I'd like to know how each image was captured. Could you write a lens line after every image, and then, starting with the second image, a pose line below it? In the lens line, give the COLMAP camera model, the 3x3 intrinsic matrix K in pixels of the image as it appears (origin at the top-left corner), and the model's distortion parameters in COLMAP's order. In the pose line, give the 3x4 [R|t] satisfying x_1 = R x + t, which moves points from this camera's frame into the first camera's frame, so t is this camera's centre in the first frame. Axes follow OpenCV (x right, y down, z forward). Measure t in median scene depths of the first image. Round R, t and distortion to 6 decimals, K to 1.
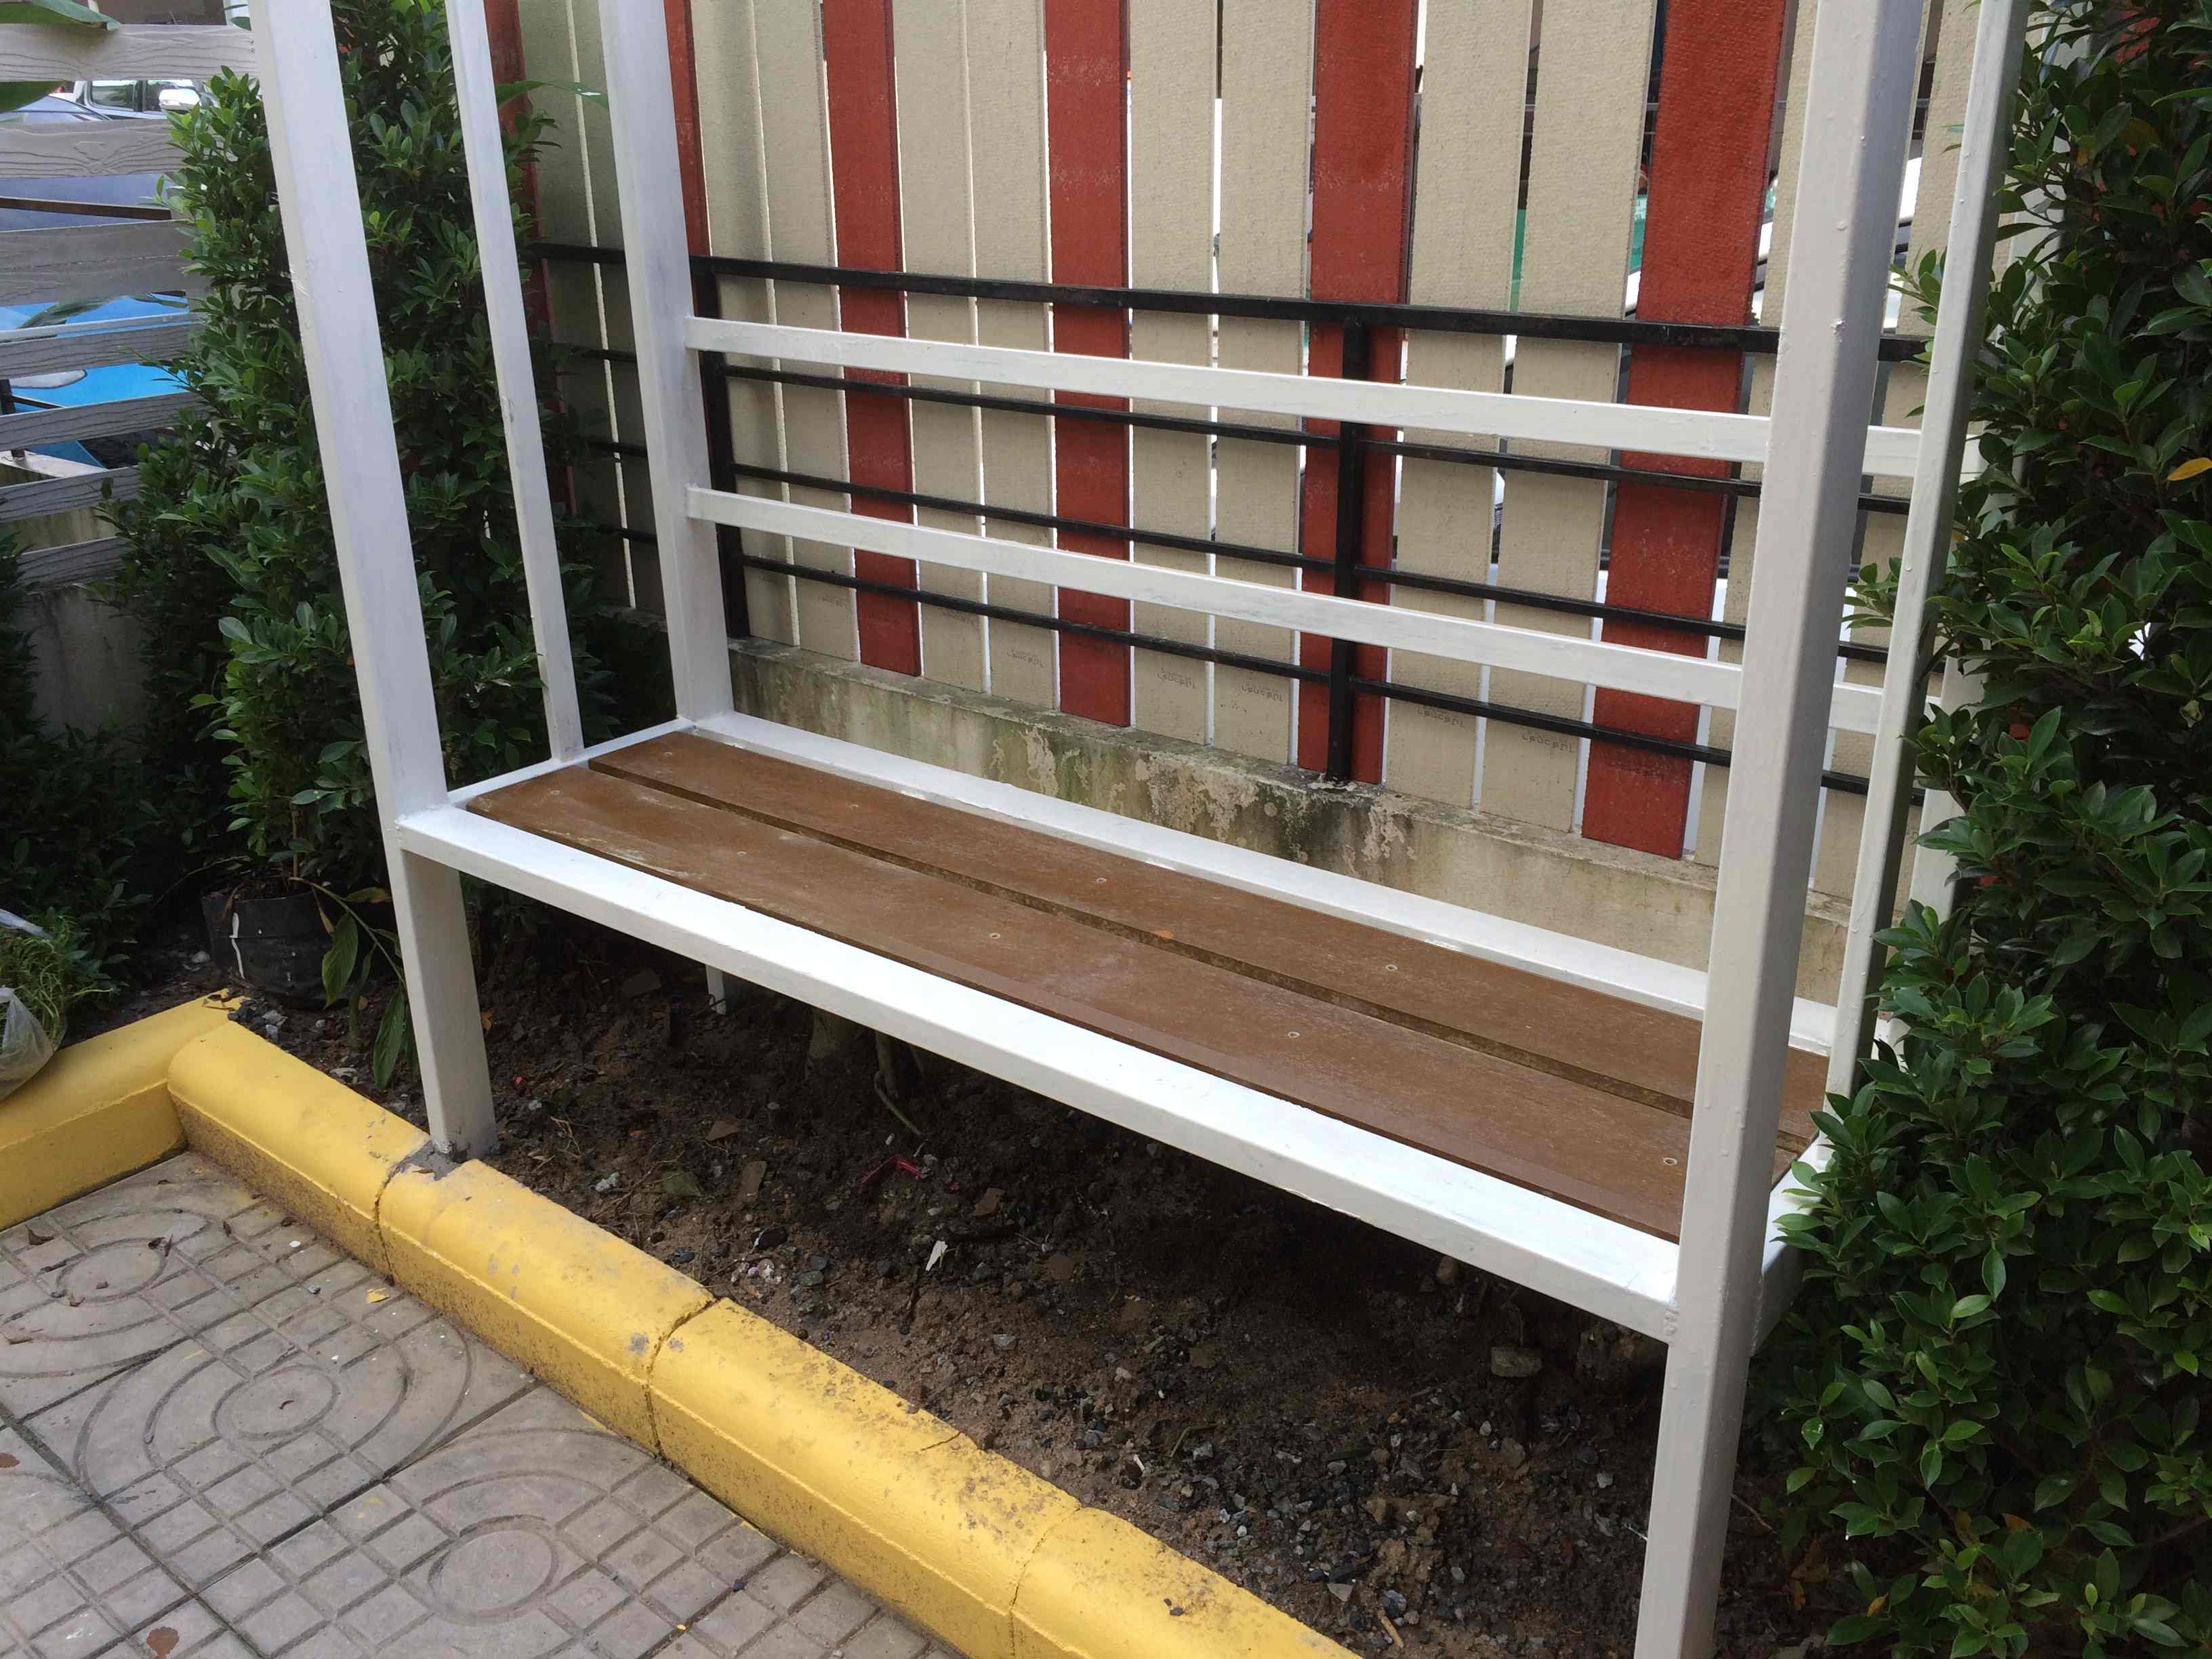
lens RADIAL K [[1890.4, 0, 1092.8], [0, 1890.4, 826.0], [0, 0, 1]] dist [0.087928, -0.111288]
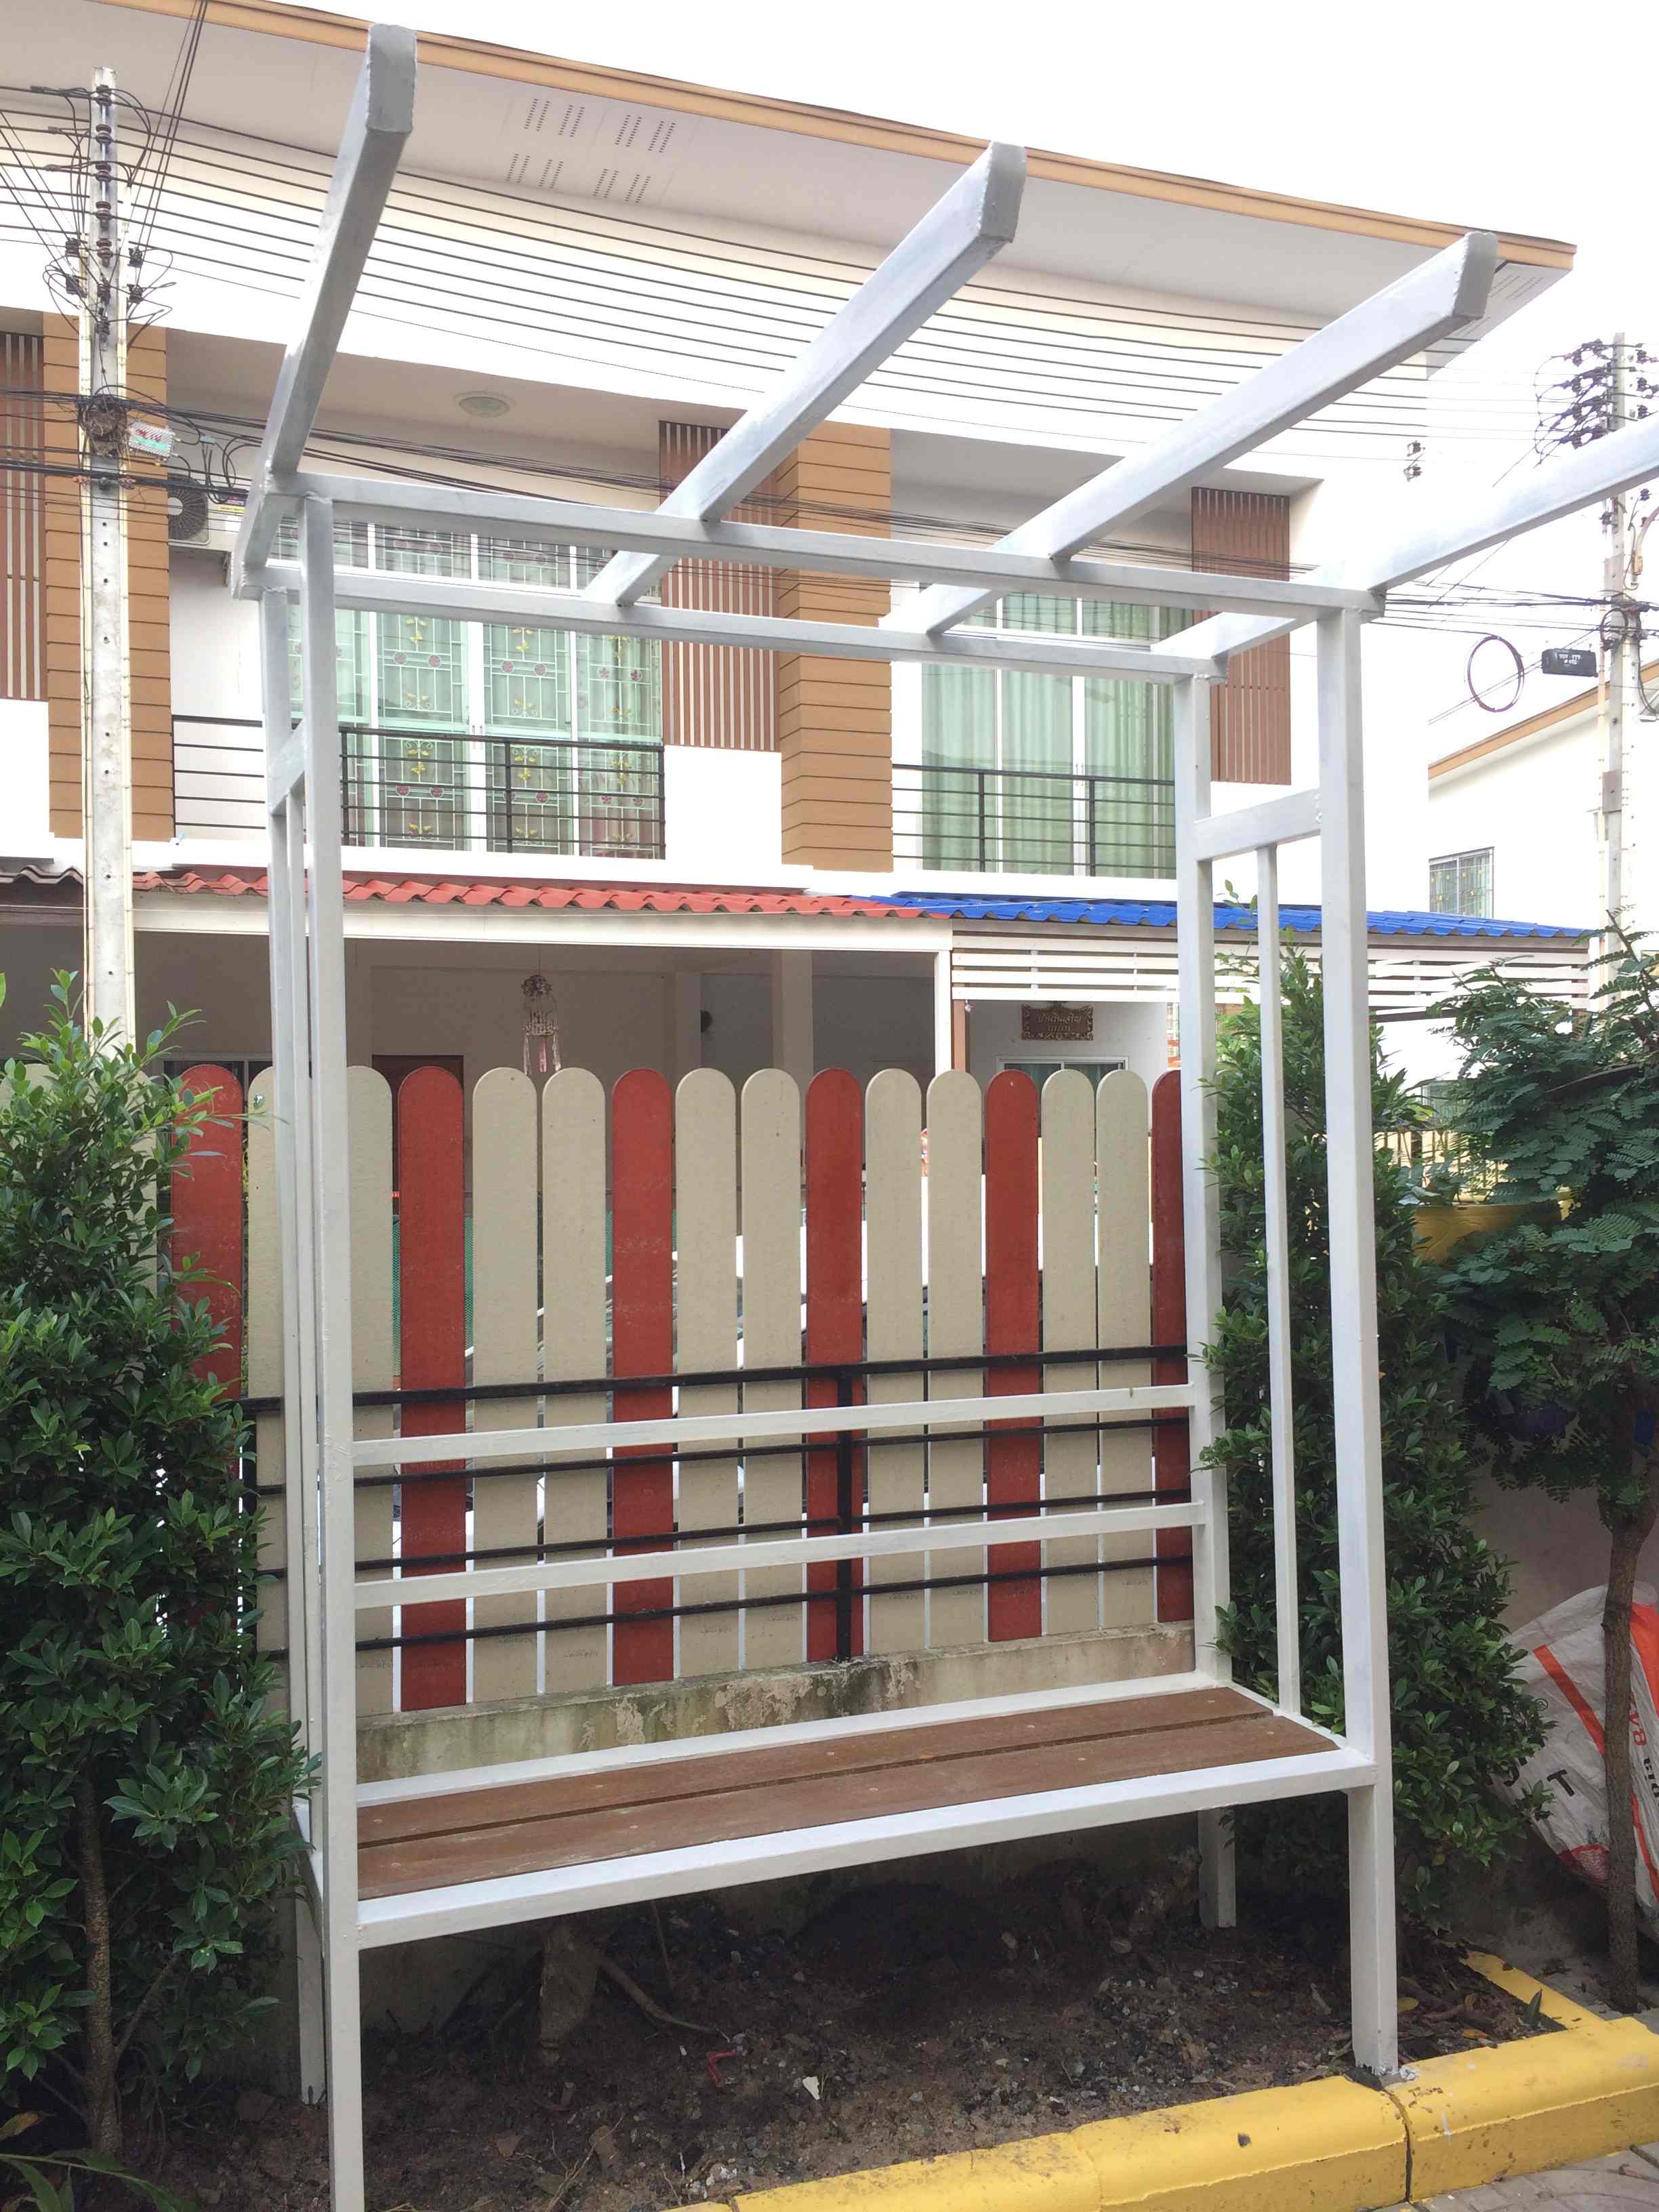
lens RADIAL K [[1890.4, 0, 834.8], [0, 1890.4, 1096.9], [0, 0, 1]] dist [0.087928, -0.111288]
pose [[0.504370, 0.019868, 0.863259, -1.248164], [0.317971, 0.925211, -0.207072, -0.132041], [-0.802811, 0.378932, 0.460331, 0.108576]]
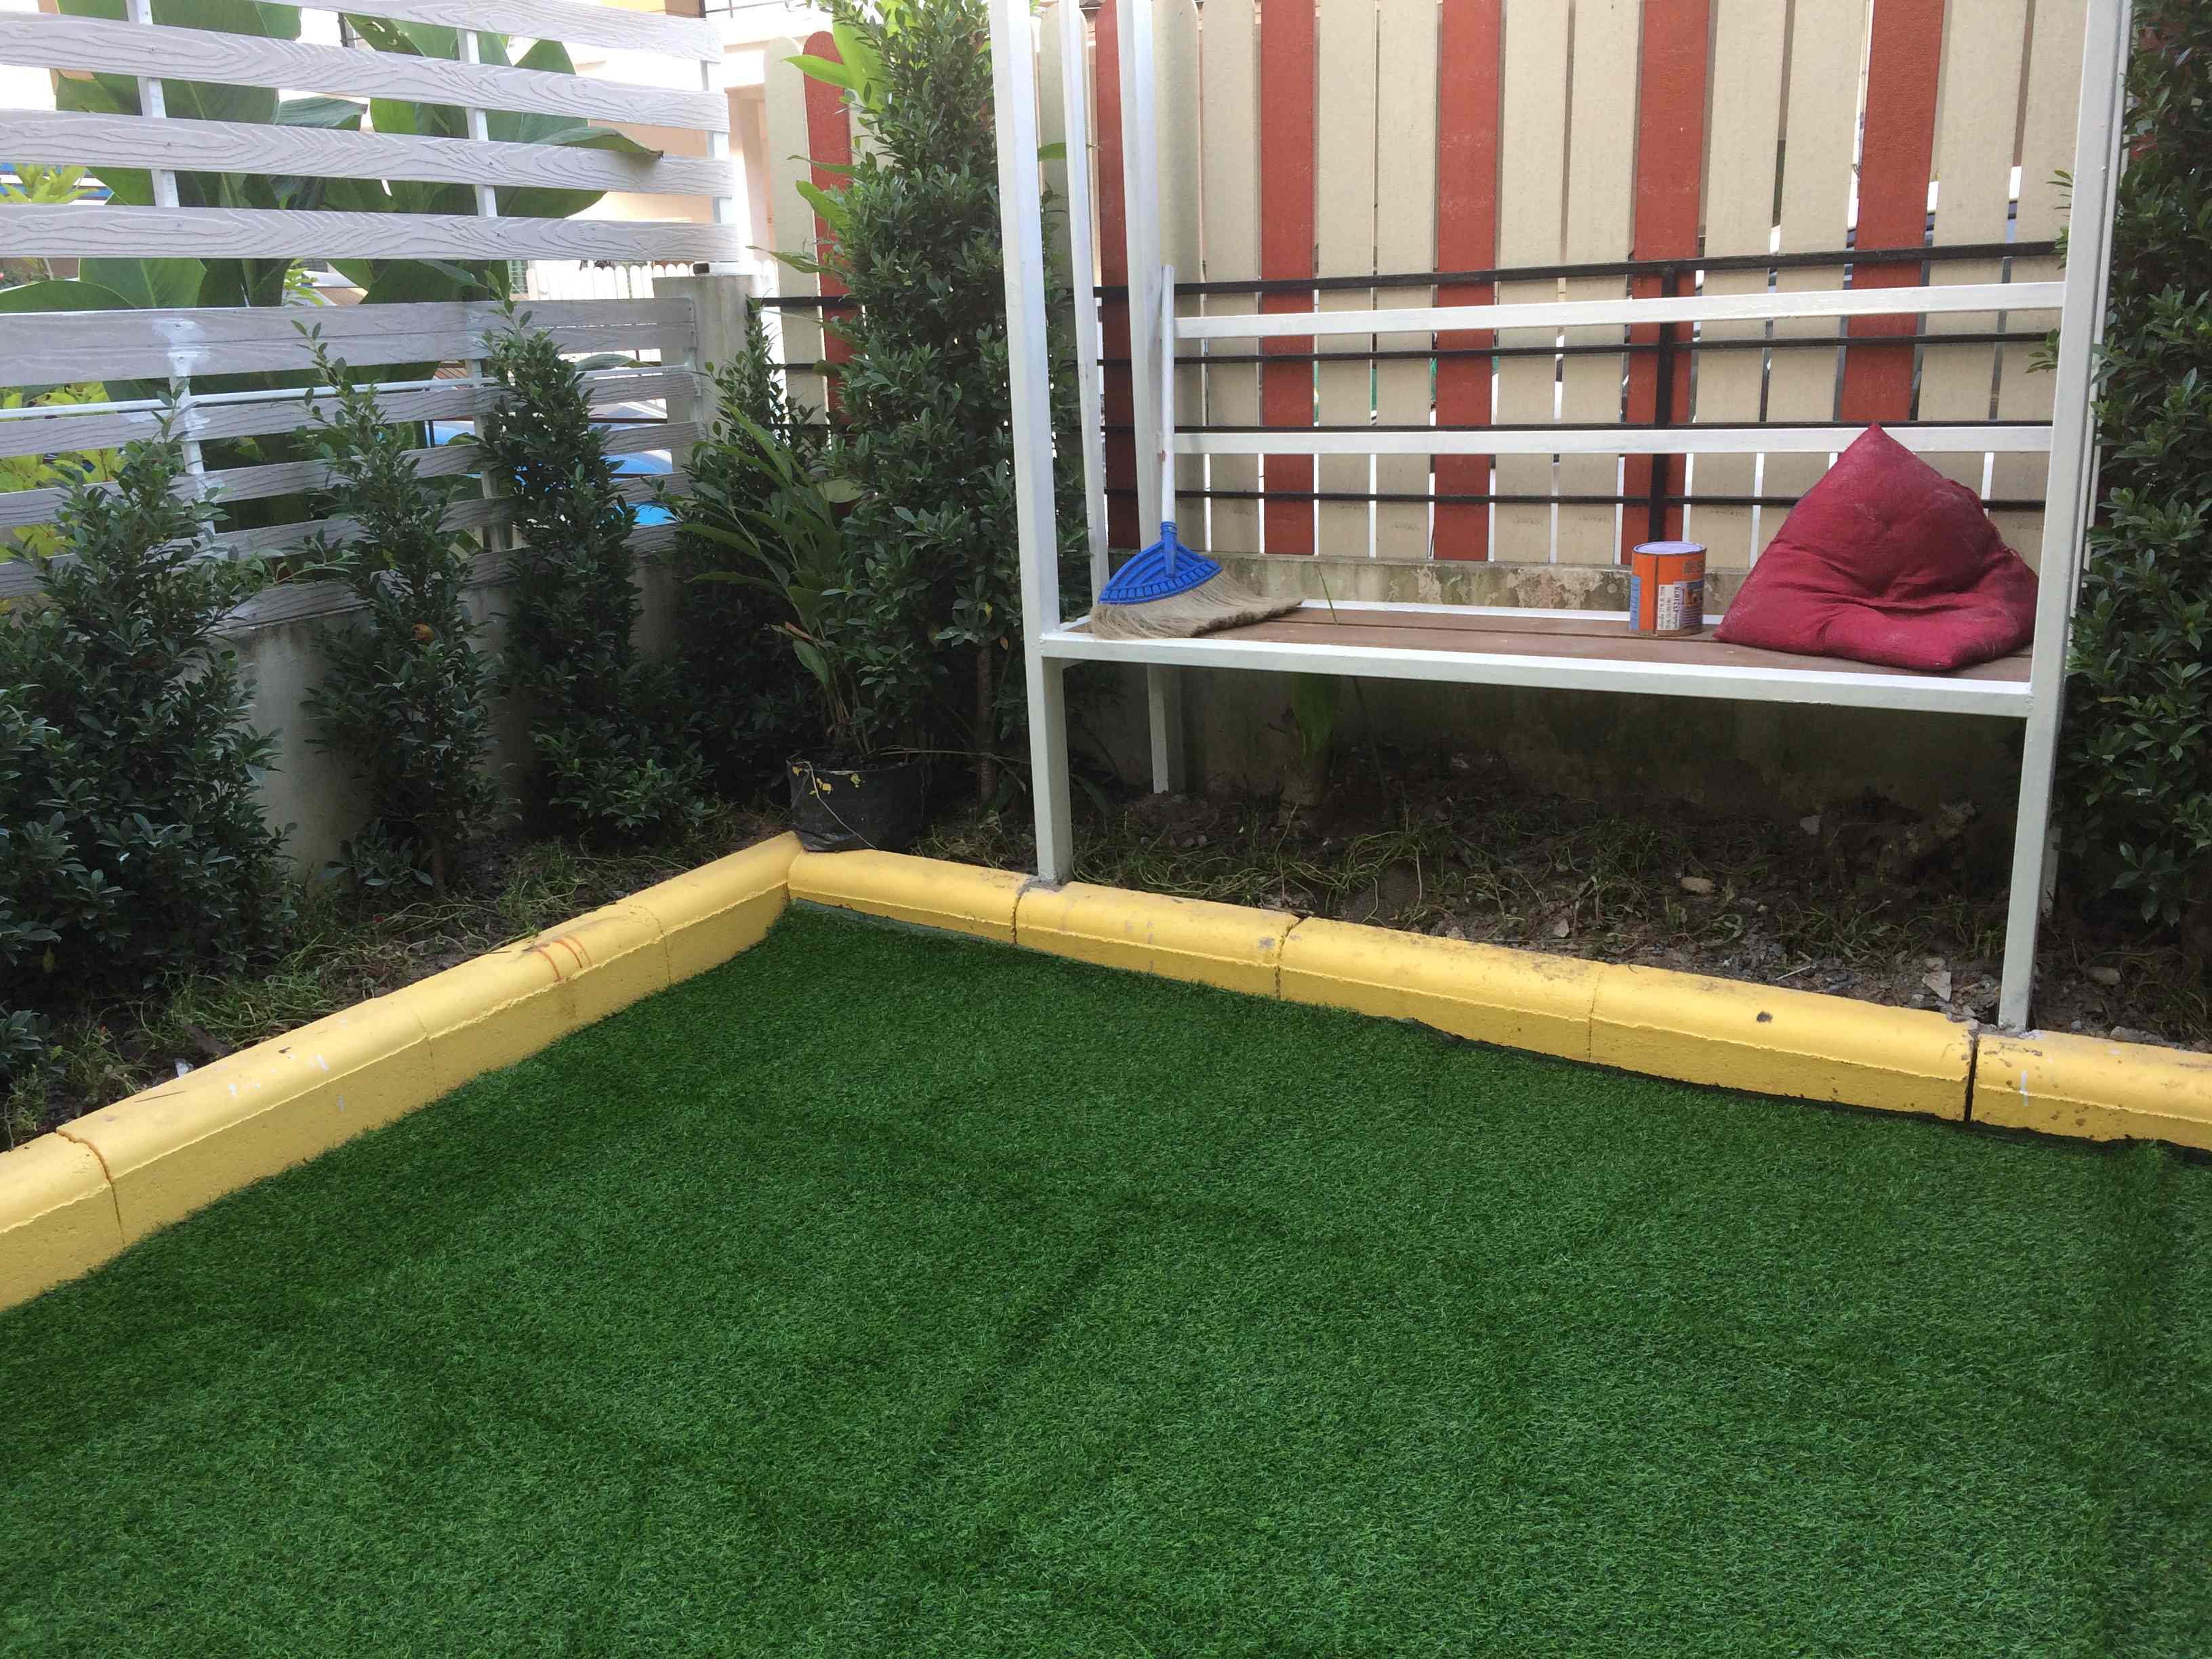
lens RADIAL K [[1890.4, 0, 1108.5], [0, 1890.4, 823.4], [0, 0, 1]] dist [0.087928, -0.111288]
pose [[0.987283, -0.065288, 0.144950, -0.567925], [0.080553, 0.991510, -0.102071, 0.316409], [-0.137055, 0.112449, 0.984160, -0.479854]]
